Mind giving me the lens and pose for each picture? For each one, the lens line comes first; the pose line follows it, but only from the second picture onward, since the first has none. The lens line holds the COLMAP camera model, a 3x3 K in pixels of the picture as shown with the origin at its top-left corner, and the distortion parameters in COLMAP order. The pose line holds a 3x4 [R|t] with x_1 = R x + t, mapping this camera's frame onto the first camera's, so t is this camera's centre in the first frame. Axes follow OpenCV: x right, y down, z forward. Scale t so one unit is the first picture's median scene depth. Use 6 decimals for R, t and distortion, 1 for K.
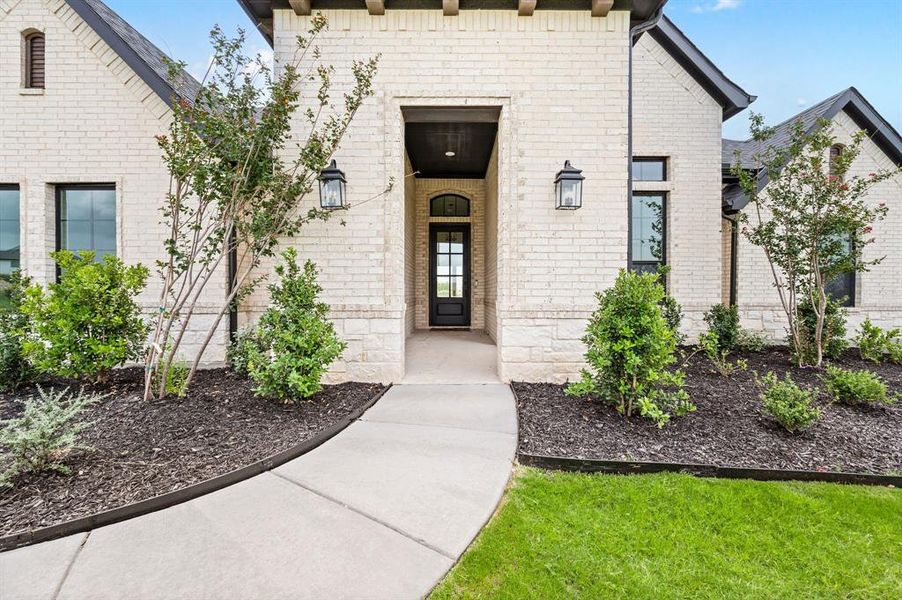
lens RADIAL K [[362.1, 0, 457.9], [0, 362.1, 294.6], [0, 0, 1]] dist [-0.001916, -0.000115]
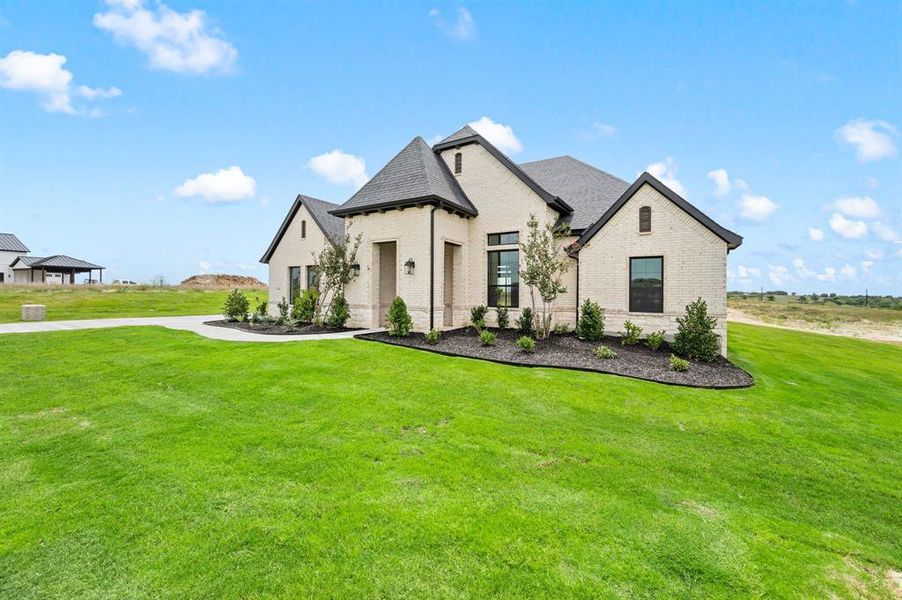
lens RADIAL K [[362.1, 0, 447.1], [0, 362.1, 285.9], [0, 0, 1]] dist [0.000357, -0.000009]
pose [[0.846521, -0.007088, -0.532307, 1.869974], [-0.008121, 0.999623, -0.026225, -0.051299], [0.532293, 0.026523, 0.846145, -1.208364]]
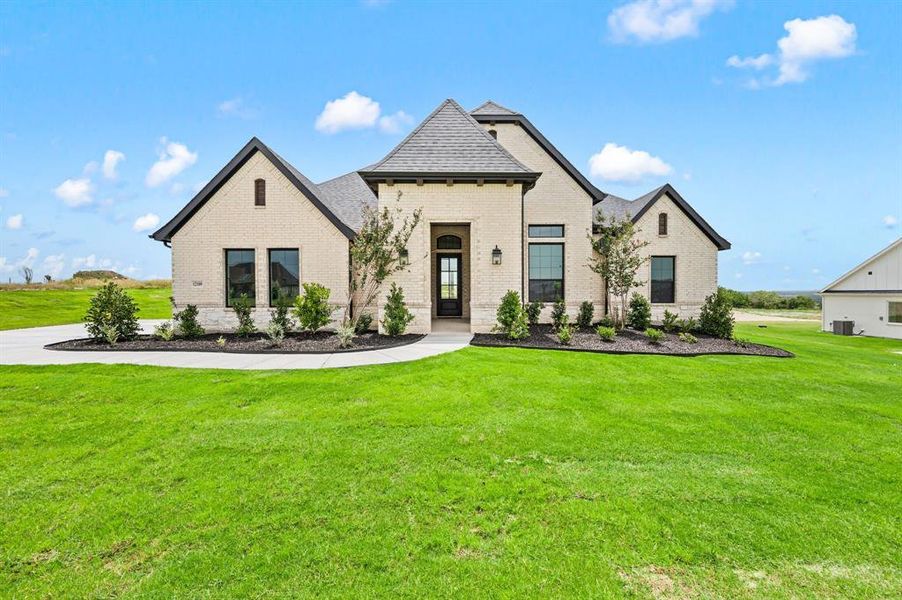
lens RADIAL K [[362.1, 0, 457.9], [0, 362.1, 294.6], [0, 0, 1]] dist [-0.001916, -0.000115]
pose [[0.999972, -0.004821, 0.005710, 0.014919], [0.004819, 0.999988, 0.000319, -0.023523], [-0.005712, -0.000292, 0.999984, -1.309178]]
